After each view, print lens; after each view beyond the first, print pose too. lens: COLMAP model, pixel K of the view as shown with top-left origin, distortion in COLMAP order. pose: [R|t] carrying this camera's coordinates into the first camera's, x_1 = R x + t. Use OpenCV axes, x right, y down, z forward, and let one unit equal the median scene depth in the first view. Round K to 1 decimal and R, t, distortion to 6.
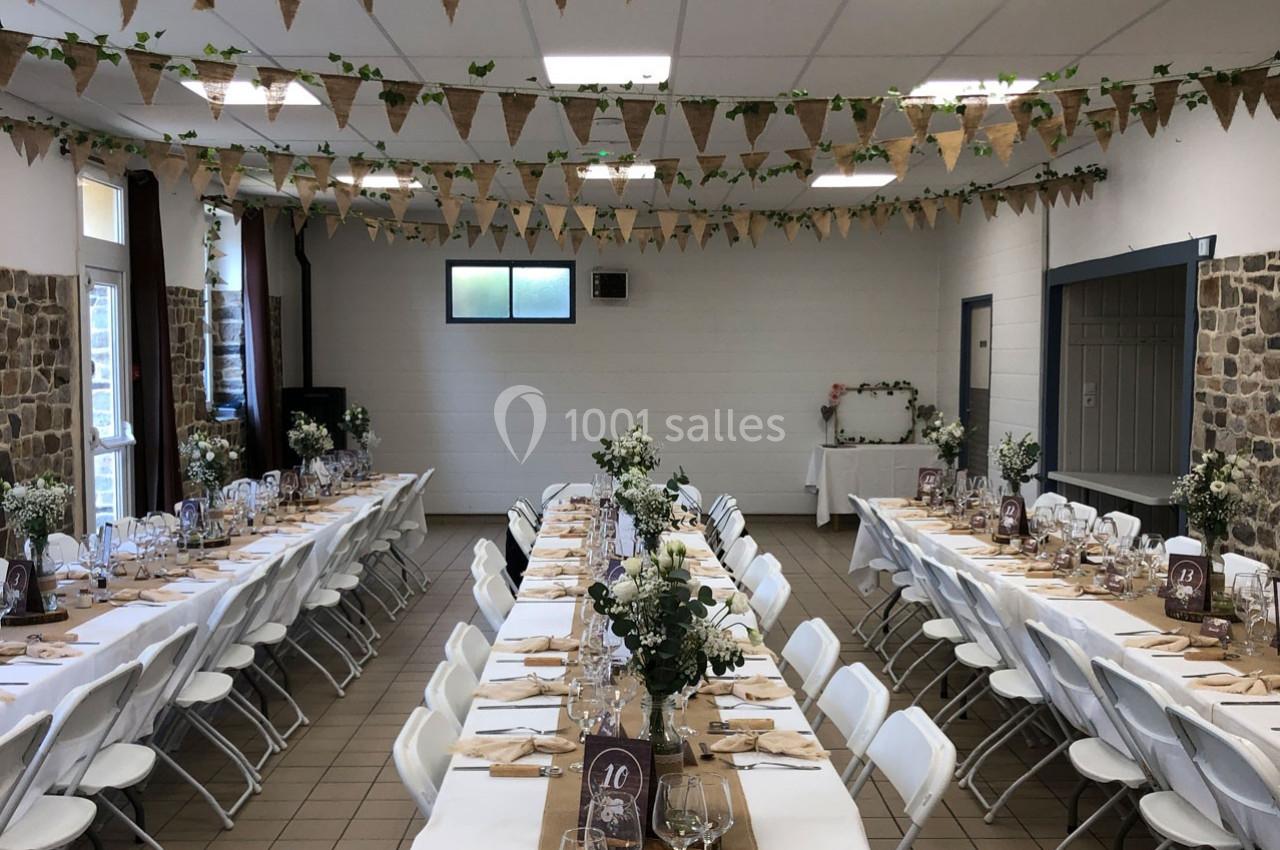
lens RADIAL K [[1380.8, 0, 638.4], [0, 1380.8, 467.7], [0, 0, 1]] dist [0.105509, -0.256268]
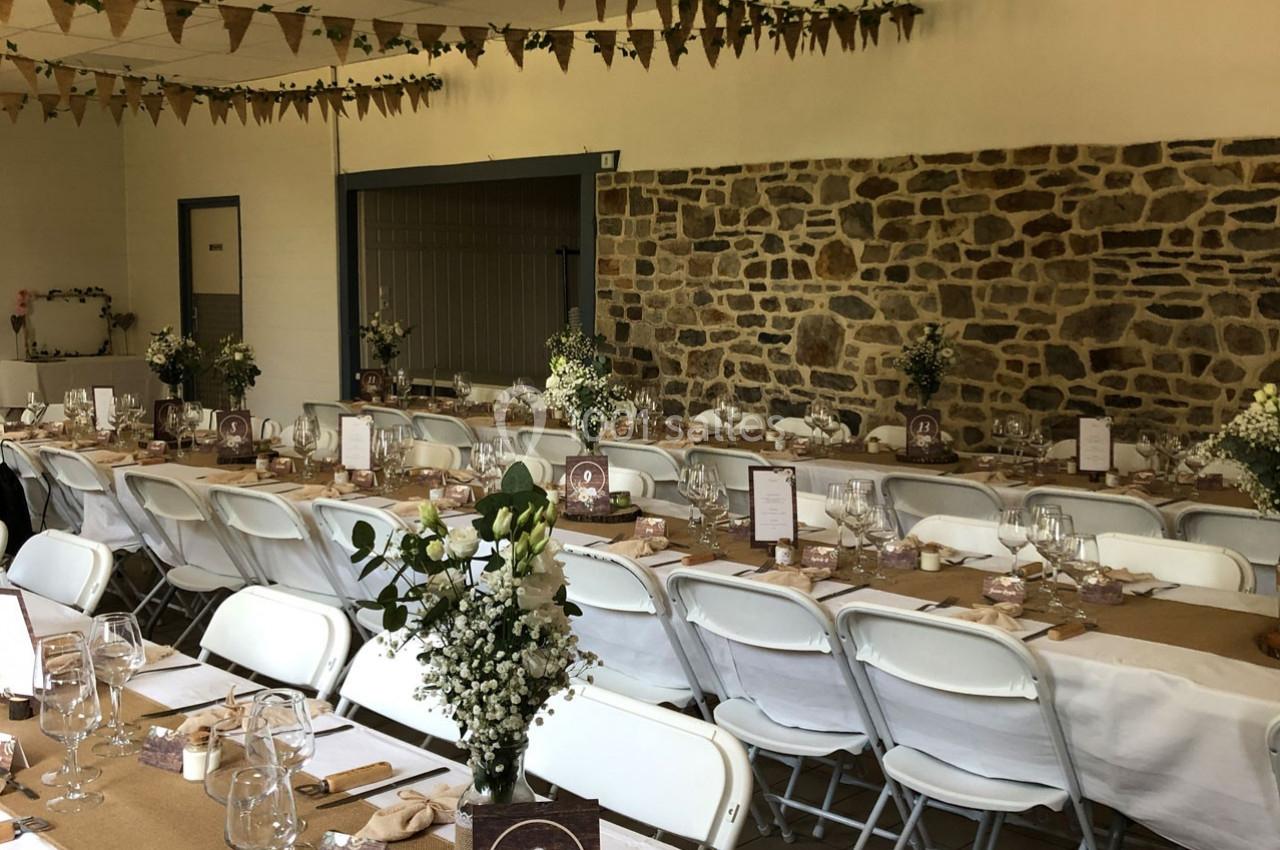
lens RADIAL K [[1365.6, 0, 606.3], [0, 1365.6, 444.8], [0, 0, 1]] dist [0.168734, -0.402843]
pose [[0.711133, -0.083057, 0.698135, -0.400022], [0.052983, 0.996505, 0.064585, -0.000175], [-0.701059, -0.008939, 0.713048, 0.204341]]
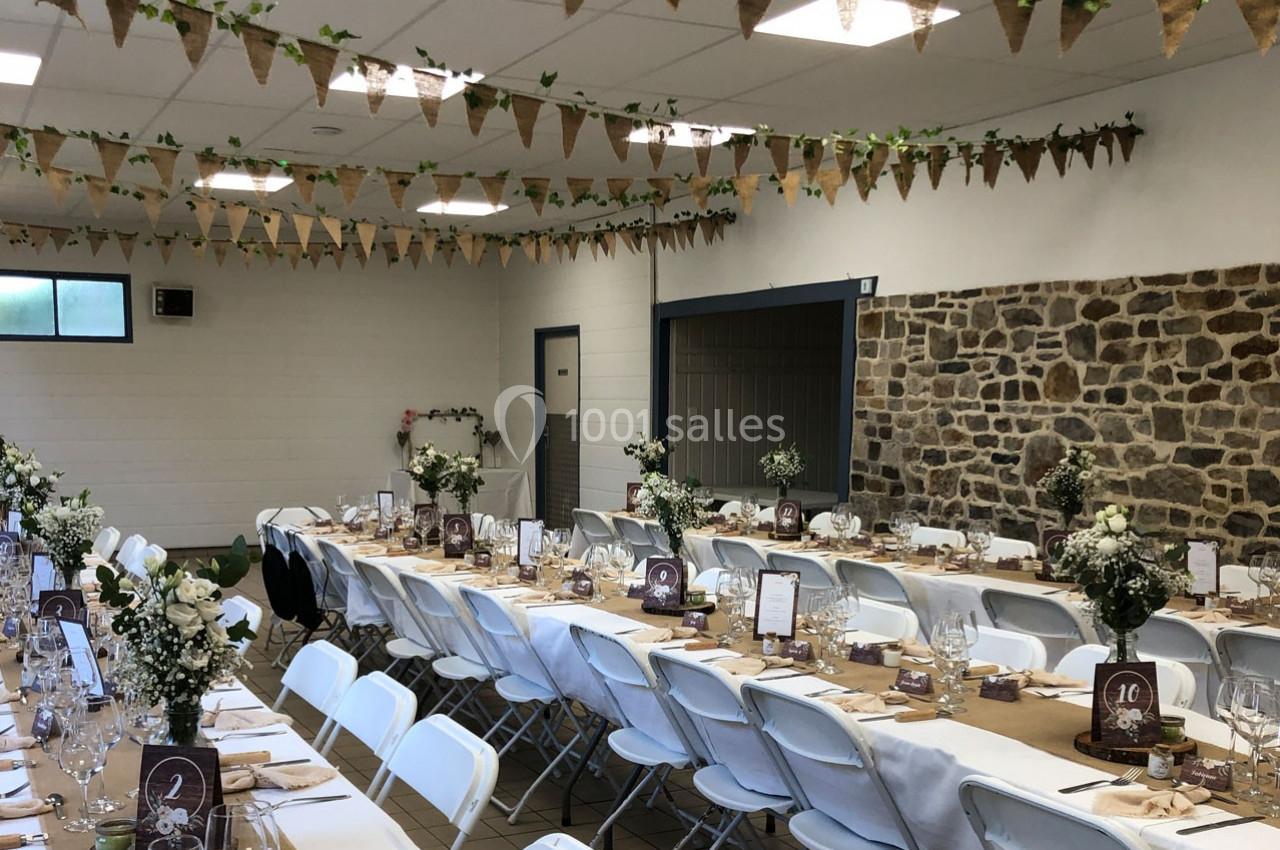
lens RADIAL K [[1377.5, 0, 615.1], [0, 1377.5, 589.5], [0, 0, 1]] dist [0.090731, -0.183776]
pose [[0.897418, -0.058941, 0.437226, -0.317454], [0.031657, 0.997084, 0.069436, 0.009644], [-0.440044, -0.048472, 0.896667, 0.029959]]
